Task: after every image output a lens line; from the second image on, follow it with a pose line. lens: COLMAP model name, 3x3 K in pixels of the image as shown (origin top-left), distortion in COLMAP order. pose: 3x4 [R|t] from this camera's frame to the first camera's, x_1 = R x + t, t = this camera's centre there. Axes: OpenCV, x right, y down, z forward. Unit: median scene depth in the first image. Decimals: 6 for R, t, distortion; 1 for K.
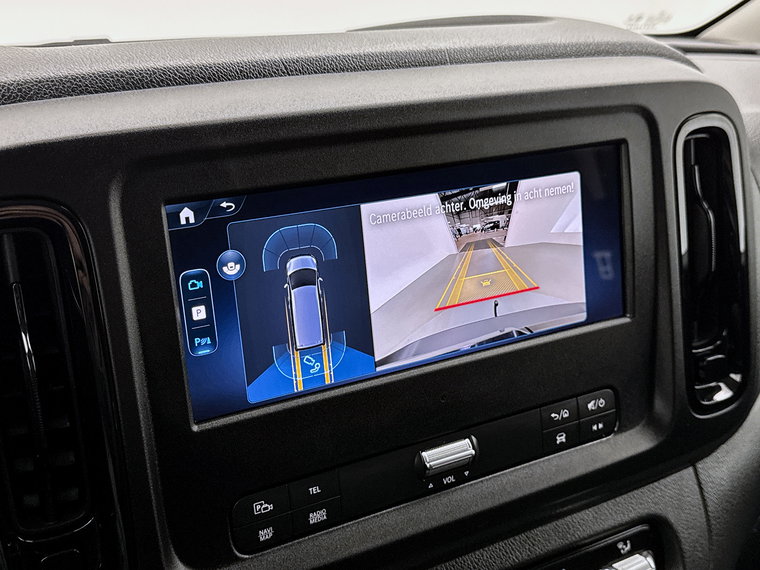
lens RADIAL K [[949.6, 0, 380.0], [0, 949.6, 285.0], [0, 0, 1]] dist [0.195719, -0.445864]
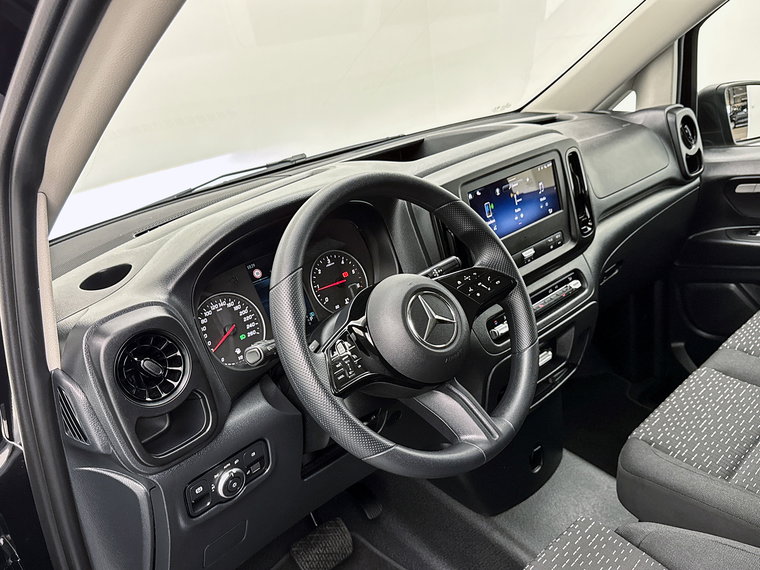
lens RADIAL K [[674.5, 0, 343.4], [0, 674.5, 284.1], [0, 0, 1]] dist [0.076647, -0.180695]
pose [[0.973059, -0.190560, 0.129783, -0.859559], [0.189619, 0.981660, 0.019686, 0.097782], [-0.131154, 0.005453, 0.991347, -1.290057]]
